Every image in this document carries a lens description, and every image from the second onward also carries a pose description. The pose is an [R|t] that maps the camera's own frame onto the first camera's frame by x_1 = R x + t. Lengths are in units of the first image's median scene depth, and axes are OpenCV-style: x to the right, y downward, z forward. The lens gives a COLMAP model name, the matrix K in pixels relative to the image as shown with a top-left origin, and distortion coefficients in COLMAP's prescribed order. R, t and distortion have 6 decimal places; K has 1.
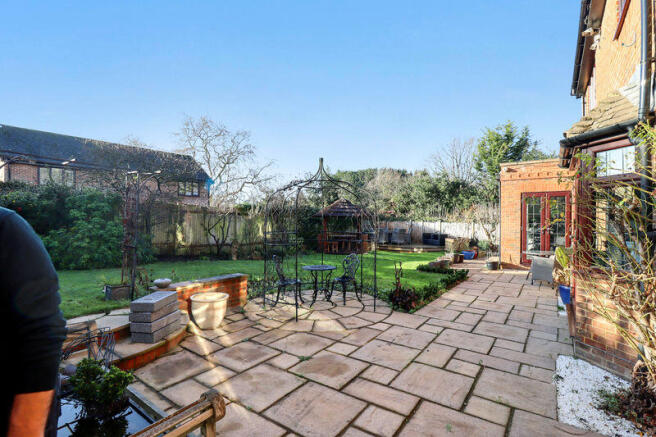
lens RADIAL K [[311.9, 0, 331.5], [0, 311.9, 219.4], [0, 0, 1]] dist [-0.012909, -0.000395]
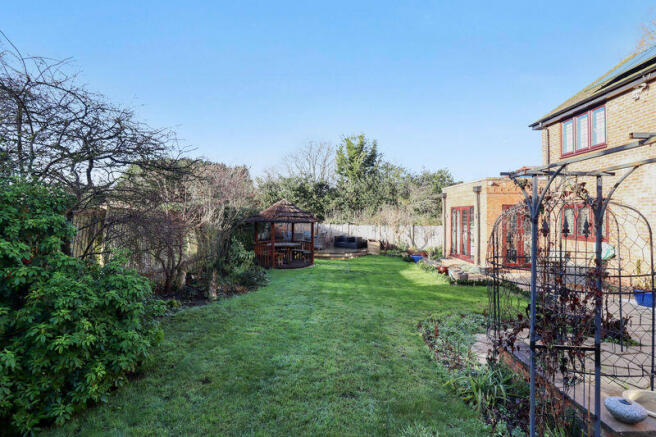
lens RADIAL K [[311.9, 0, 331.5], [0, 311.9, 219.4], [0, 0, 1]] dist [-0.012909, -0.000395]
pose [[0.828462, 0.000186, 0.560045, -0.160422], [-0.008025, 0.999901, 0.011539, -0.011995], [-0.559988, -0.014054, 0.828382, 0.119005]]
